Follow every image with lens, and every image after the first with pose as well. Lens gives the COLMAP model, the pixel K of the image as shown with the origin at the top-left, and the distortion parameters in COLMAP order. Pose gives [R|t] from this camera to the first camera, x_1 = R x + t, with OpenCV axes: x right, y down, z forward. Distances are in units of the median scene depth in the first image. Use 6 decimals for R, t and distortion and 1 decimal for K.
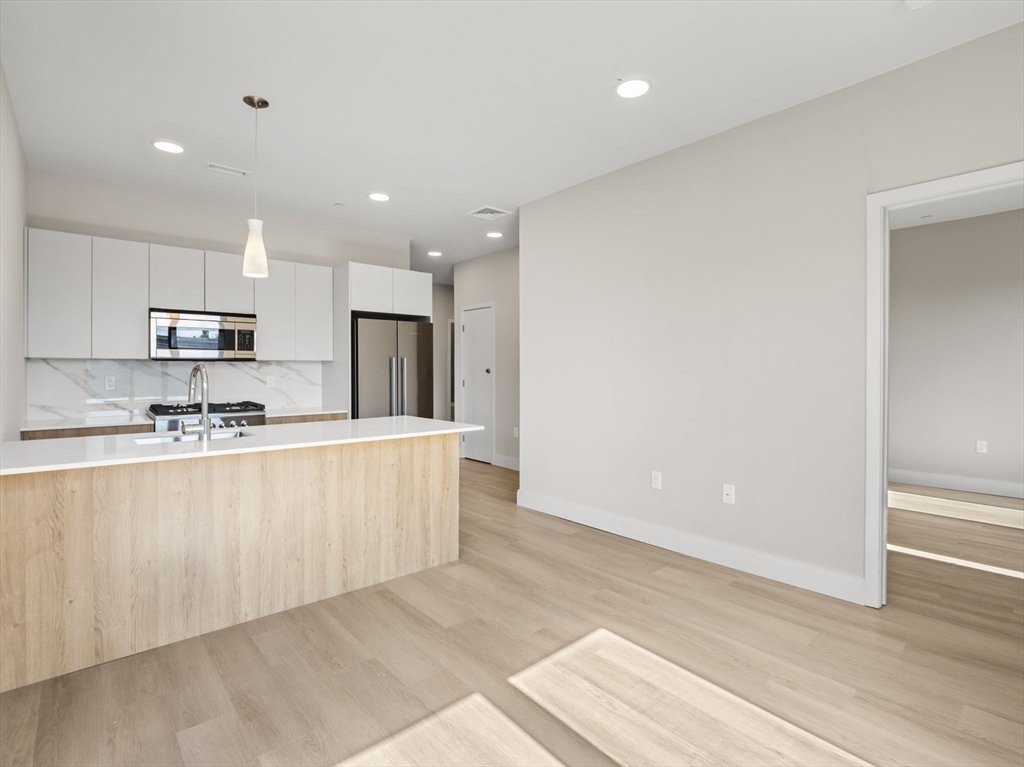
lens RADIAL K [[519.3, 0, 514.2], [0, 519.3, 374.6], [0, 0, 1]] dist [-0.003346, -0.001378]
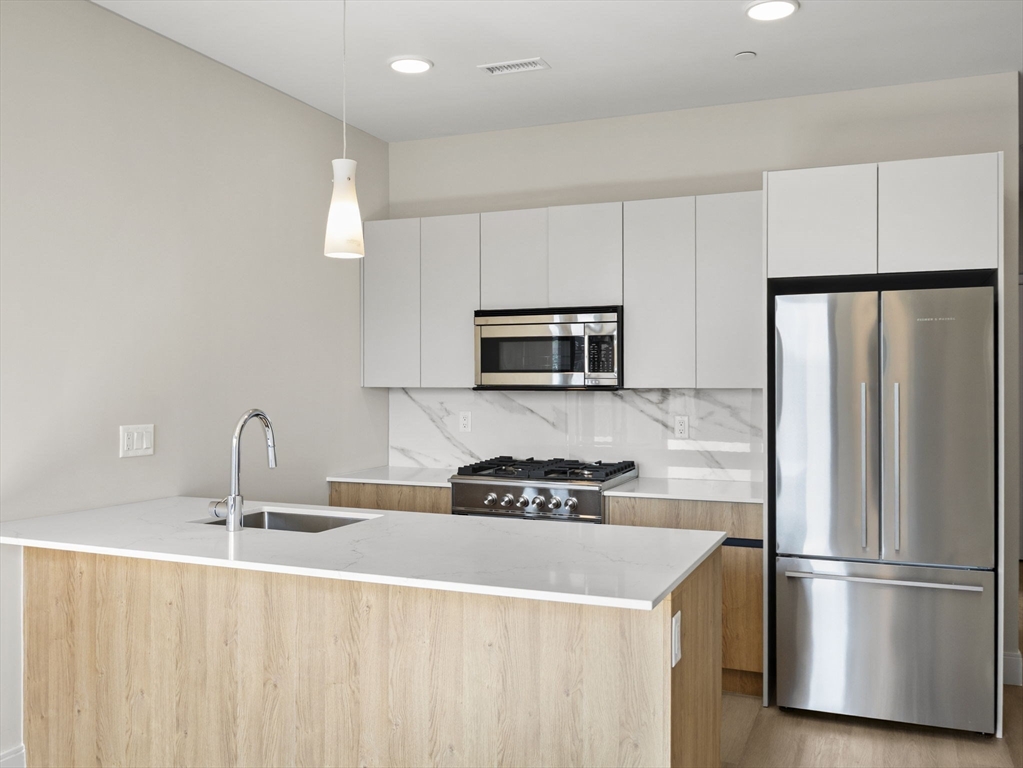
lens RADIAL K [[930.0, 0, 511.5], [0, 930.0, 384.0], [0, 0, 1]] dist [0.002634, 0.000076]
pose [[0.391822, 0.006428, -0.920019, 0.380059], [-0.005694, 0.999973, 0.004562, -0.038232], [0.920024, 0.003452, 0.391848, 0.535059]]
